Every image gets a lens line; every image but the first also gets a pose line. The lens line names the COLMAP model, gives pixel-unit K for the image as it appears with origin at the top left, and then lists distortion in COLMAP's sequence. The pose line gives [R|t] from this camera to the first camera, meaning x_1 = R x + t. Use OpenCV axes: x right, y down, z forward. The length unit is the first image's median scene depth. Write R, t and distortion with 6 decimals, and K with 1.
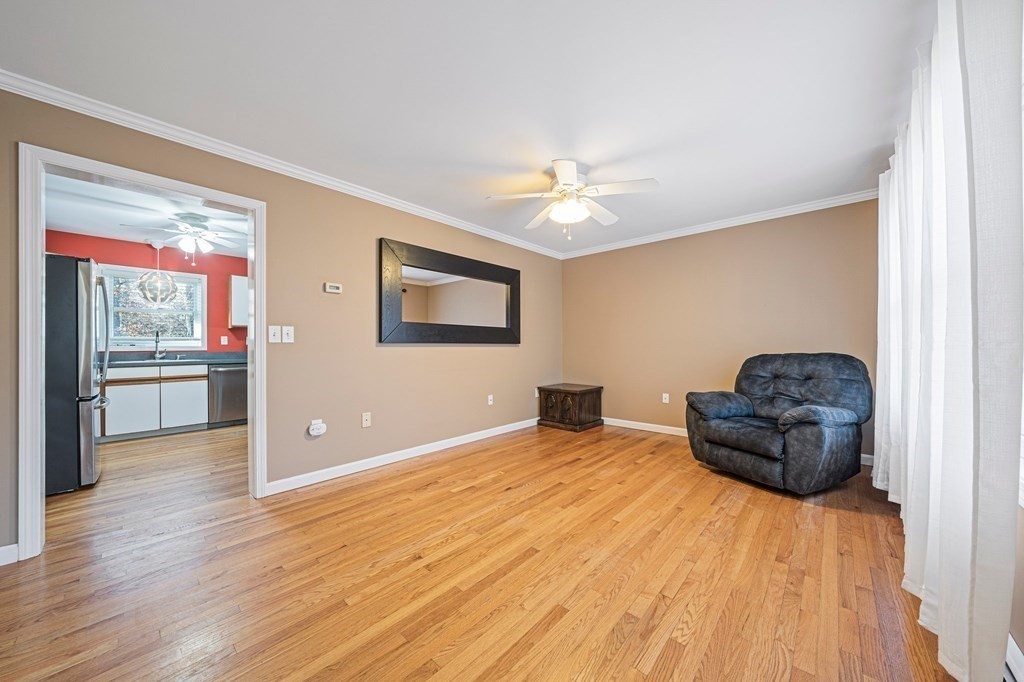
lens RADIAL K [[355.4, 0, 498.5], [0, 355.4, 346.2], [0, 0, 1]] dist [-0.002419, -0.000404]
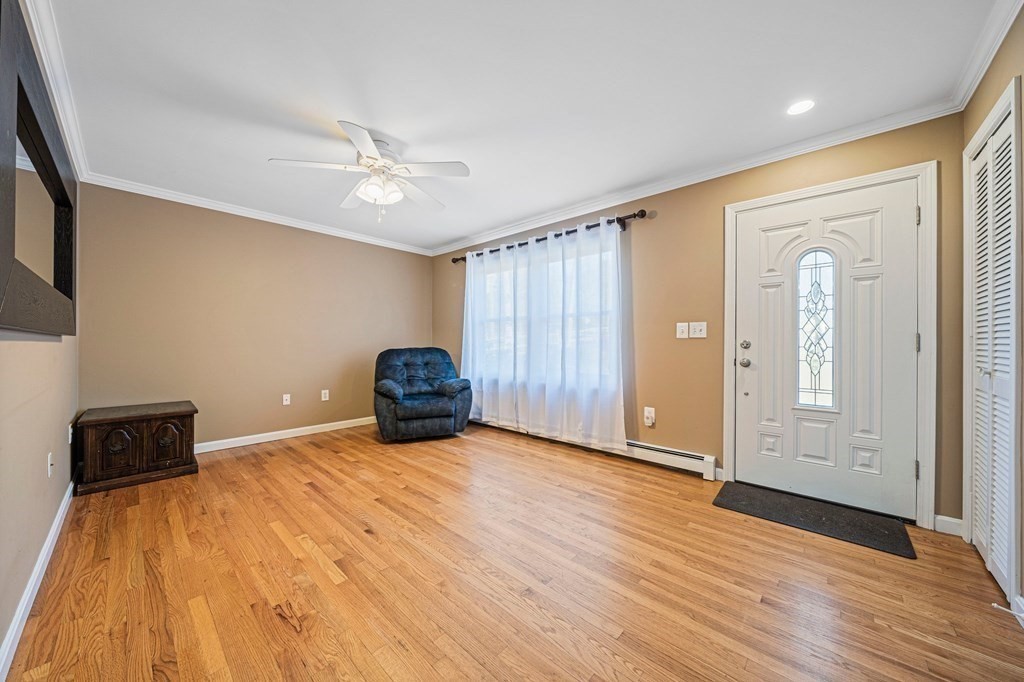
lens RADIAL K [[355.4, 0, 505.6], [0, 355.4, 344.2], [0, 0, 1]] dist [-0.002419, -0.000404]
pose [[-0.004292, 0.002012, 0.999989, -0.568400], [-0.003743, 0.999991, -0.002028, 0.005076], [-0.999984, -0.003752, -0.004285, 0.562938]]
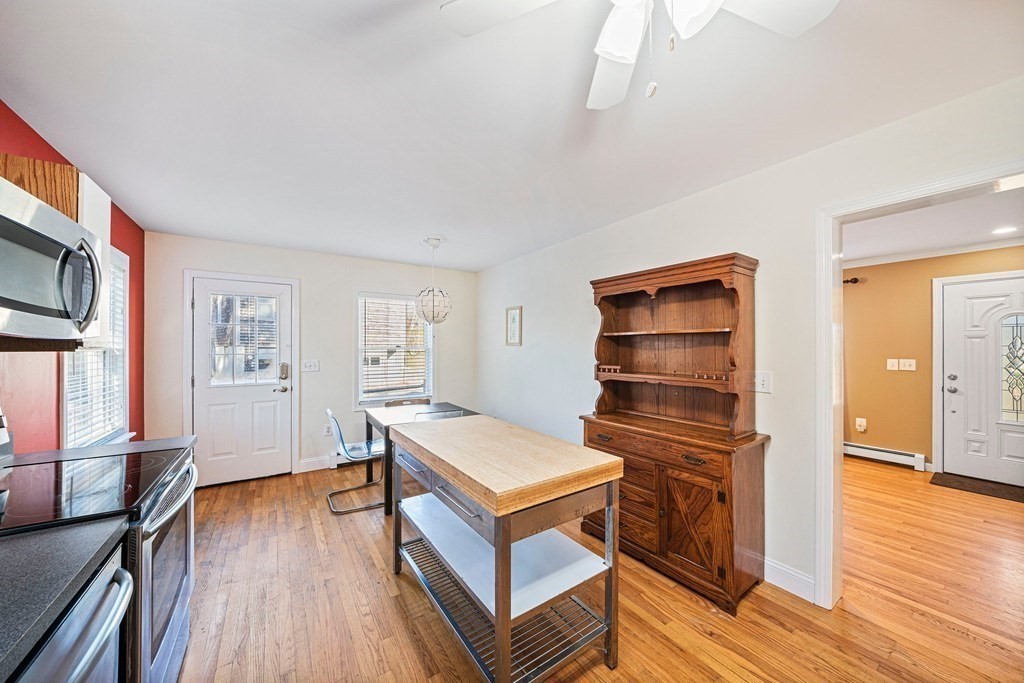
lens RADIAL K [[355.4, 0, 503.9], [0, 355.4, 346.4], [0, 0, 1]] dist [-0.002419, -0.000404]
pose [[0.234431, 0.005774, 0.972116, -1.188391], [-0.002026, 0.999983, -0.005451, -0.083344], [-0.972131, -0.000691, 0.234439, 1.130756]]
